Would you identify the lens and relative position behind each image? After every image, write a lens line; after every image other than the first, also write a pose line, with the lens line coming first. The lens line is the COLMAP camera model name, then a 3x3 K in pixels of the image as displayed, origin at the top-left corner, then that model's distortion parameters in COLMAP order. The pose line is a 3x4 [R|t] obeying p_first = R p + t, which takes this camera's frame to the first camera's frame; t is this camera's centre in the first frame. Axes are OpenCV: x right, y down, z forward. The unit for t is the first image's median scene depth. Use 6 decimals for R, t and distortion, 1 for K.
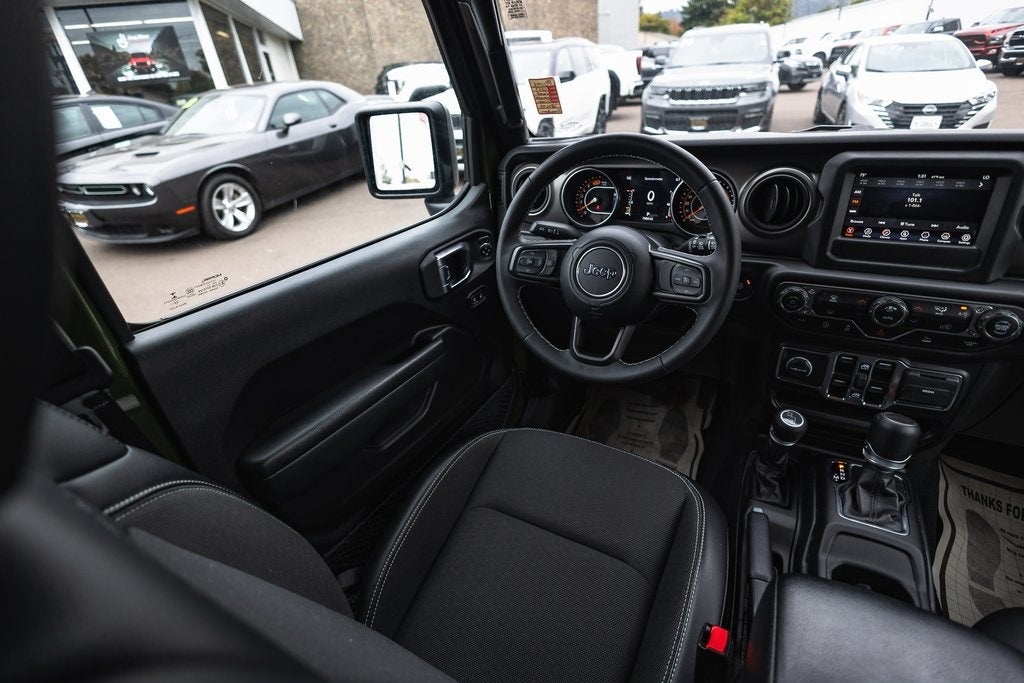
lens RADIAL K [[473.7, 0, 512.0], [0, 473.7, 341.5], [0, 0, 1]] dist [0.014535, -0.005711]
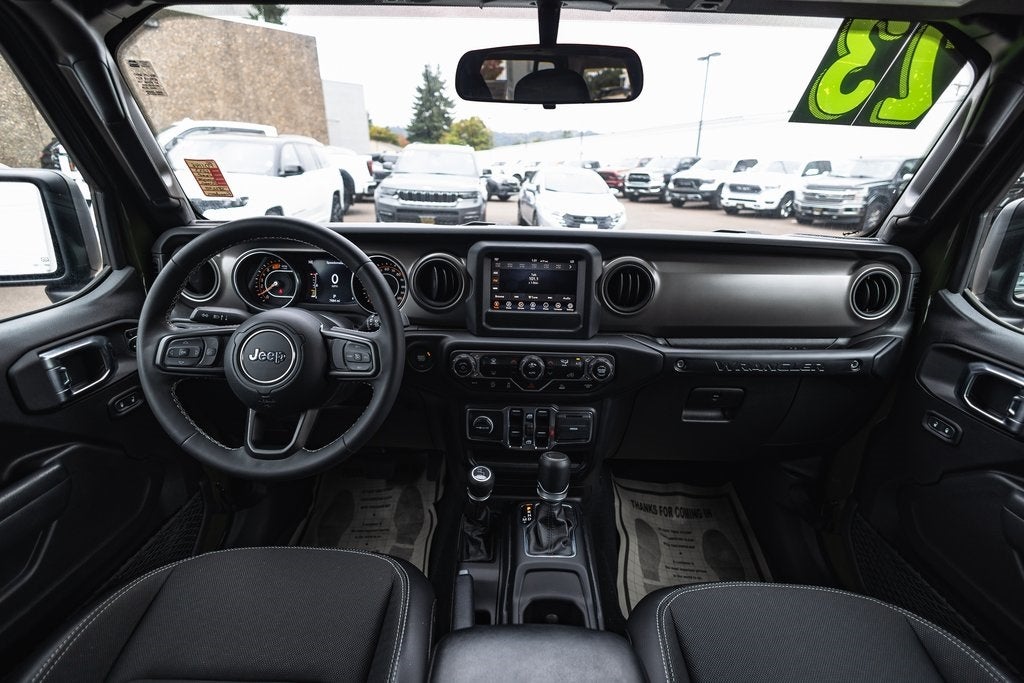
lens RADIAL K [[473.7, 0, 512.0], [0, 473.7, 341.5], [0, 0, 1]] dist [0.014535, -0.005711]
pose [[0.877510, -0.073492, 0.473894, 0.145570], [0.156669, 0.977899, -0.138451, 0.024952], [-0.453245, 0.195736, 0.869630, -0.026944]]
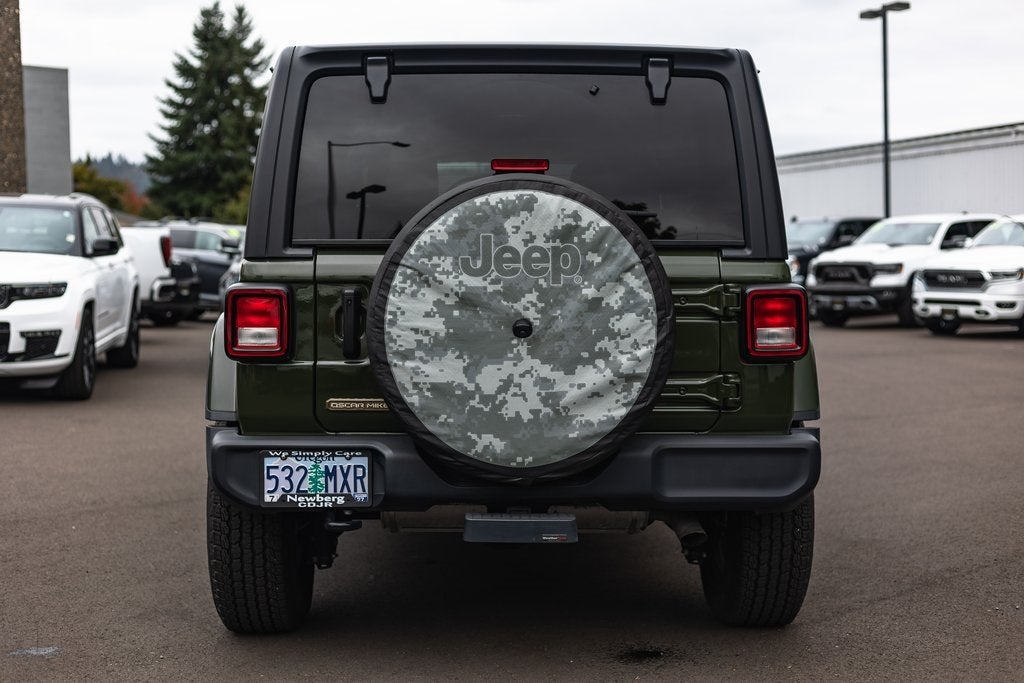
lens RADIAL K [[1490.4, 0, 512.0], [0, 1490.4, 341.5], [0, 0, 1]] dist [0.003355, 0.036688]
pose [[0.855405, 0.048114, 0.515720, -3.382023], [0.198417, 0.889285, -0.412072, 3.543414], [-0.478449, 0.454816, 0.751152, -5.052207]]
